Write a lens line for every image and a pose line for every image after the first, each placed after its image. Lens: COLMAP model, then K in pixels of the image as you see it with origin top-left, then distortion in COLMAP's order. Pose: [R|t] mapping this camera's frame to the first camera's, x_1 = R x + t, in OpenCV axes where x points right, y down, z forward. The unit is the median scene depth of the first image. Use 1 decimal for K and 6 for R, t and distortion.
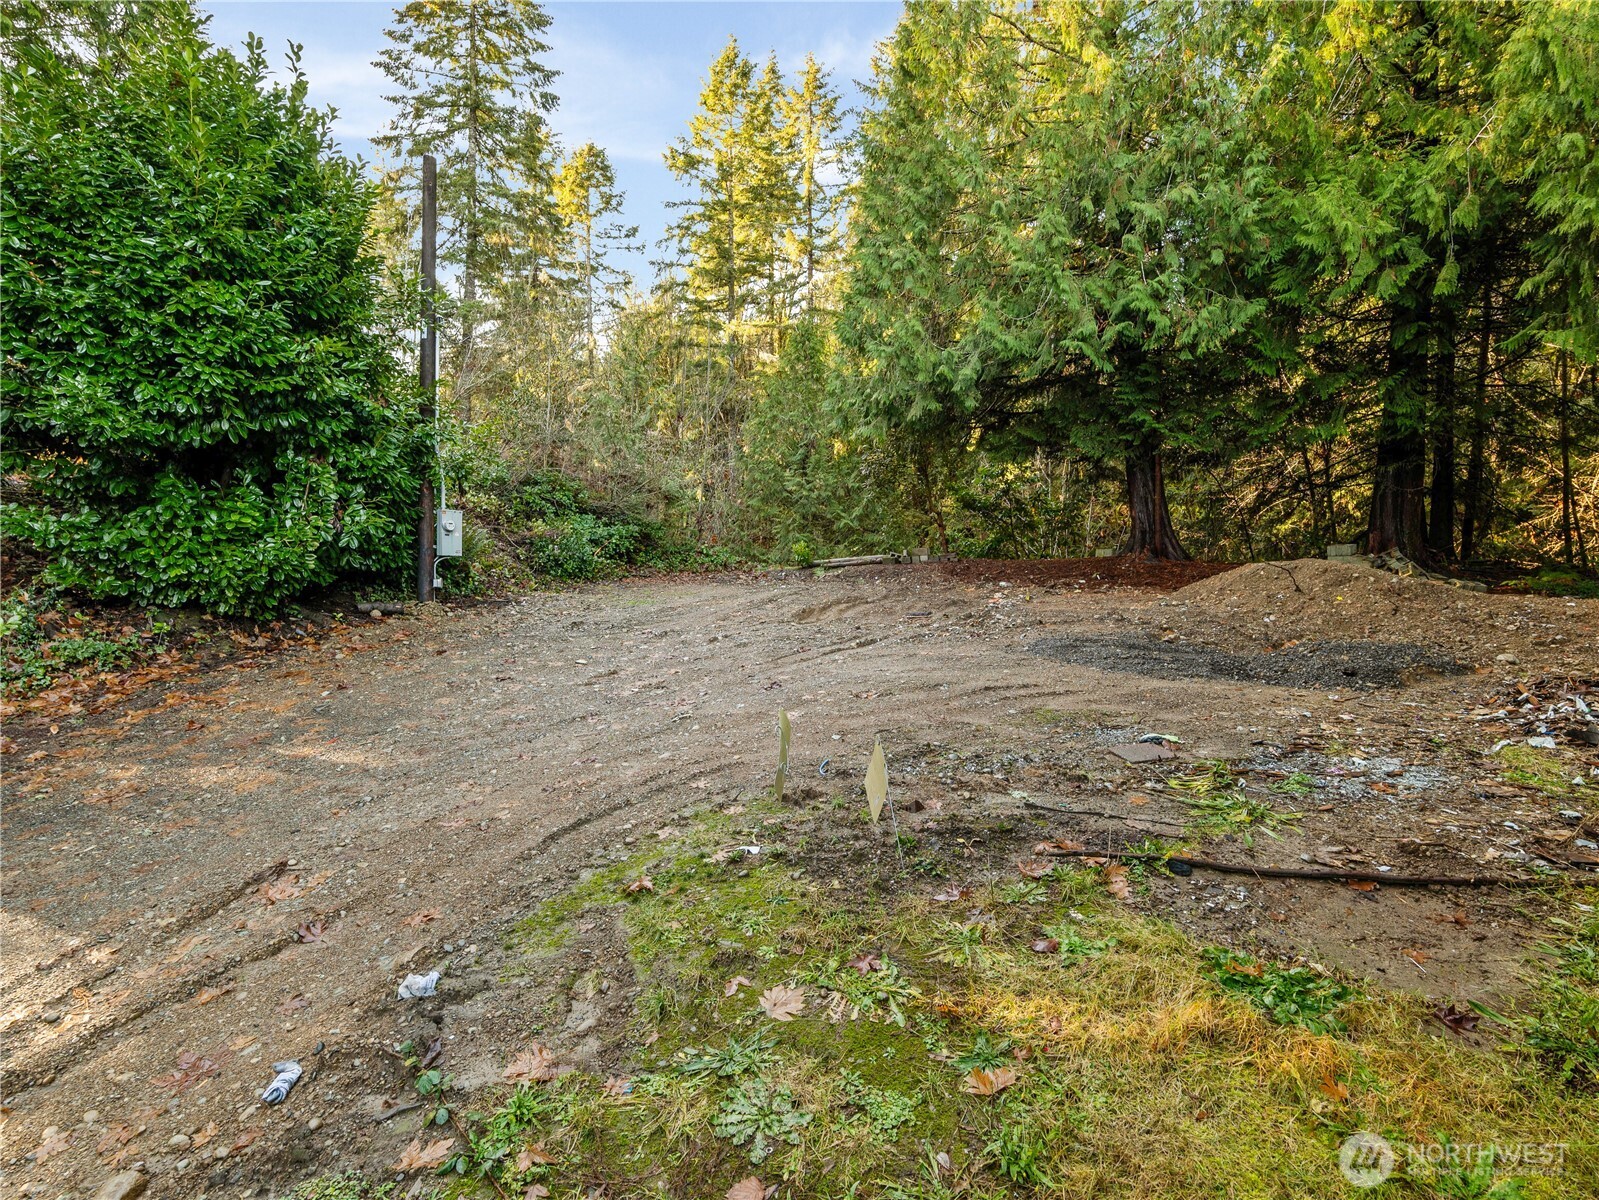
lens RADIAL K [[834.0, 0, 797.0], [0, 834.0, 595.0], [0, 0, 1]] dist [-0.017399, 0.005572]
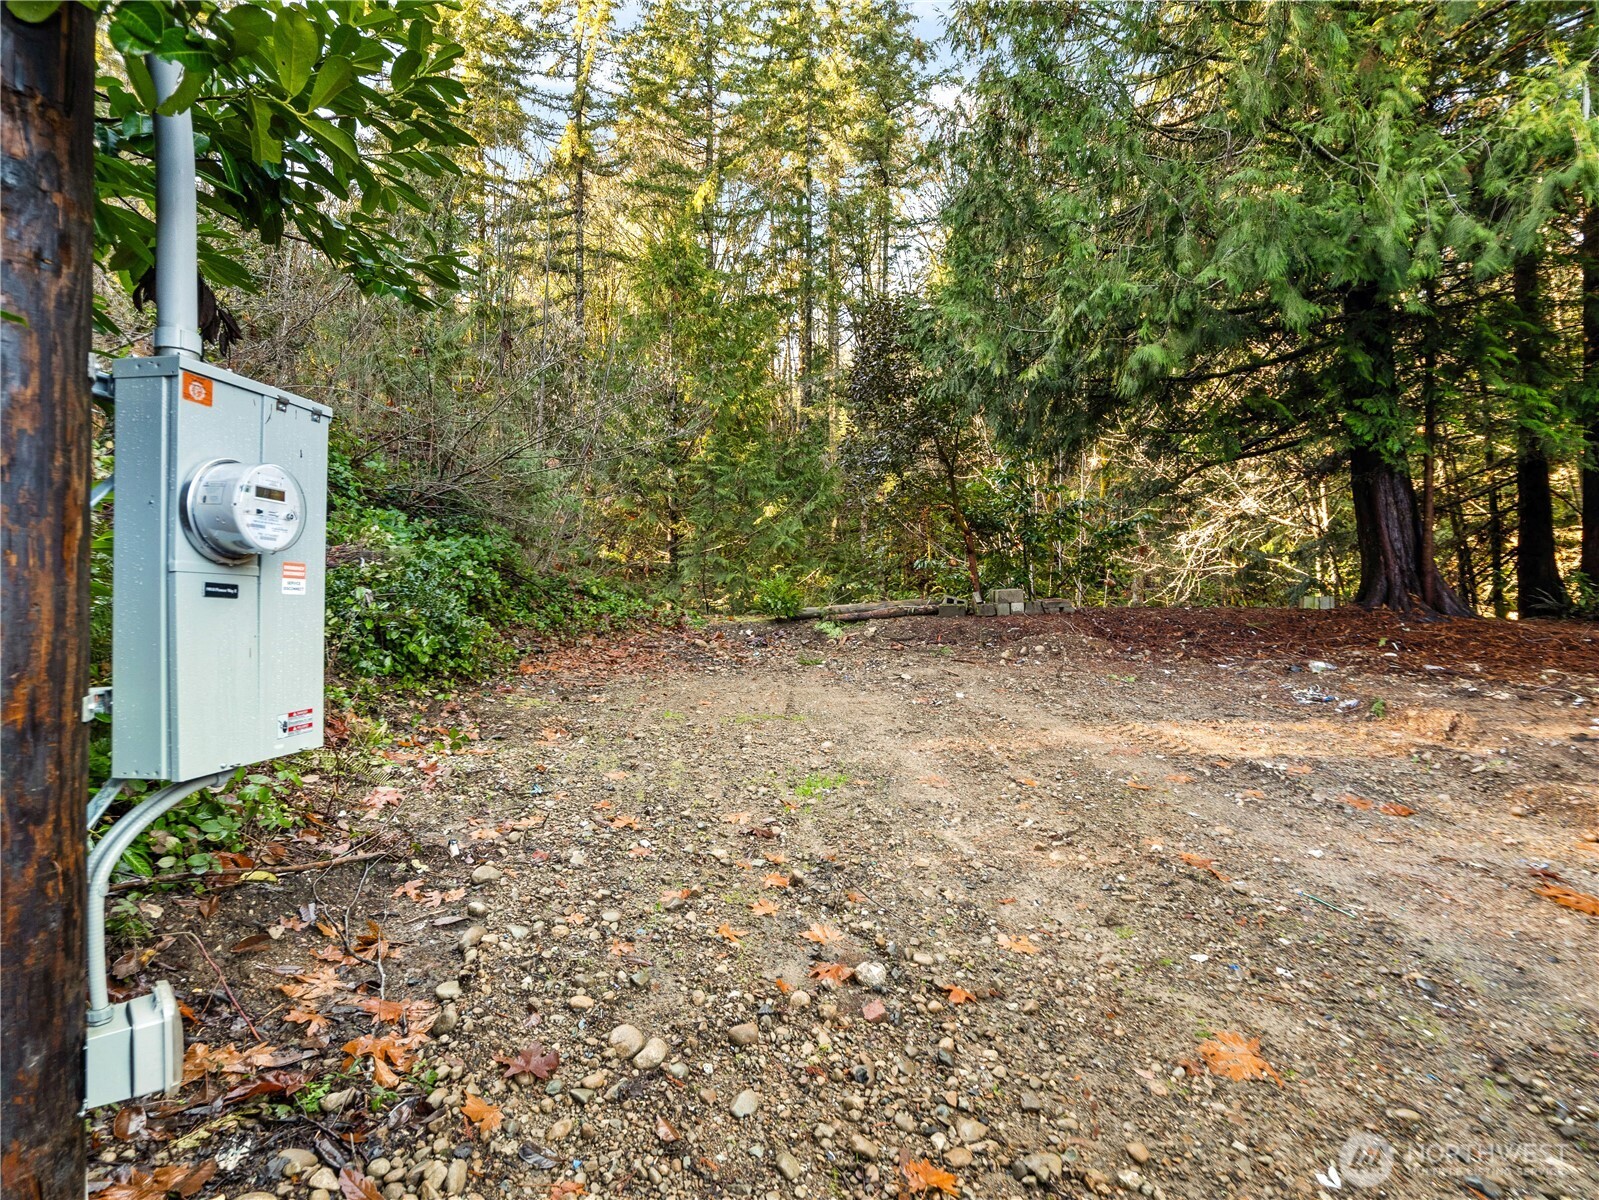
lens RADIAL K [[834.0, 0, 803.4], [0, 834.0, 610.9], [0, 0, 1]] dist [-0.017399, 0.005572]
pose [[0.892824, -0.004370, 0.450384, -0.286883], [0.004159, 0.999990, 0.001458, -0.049330], [-0.450386, 0.000572, 0.892834, 0.620030]]
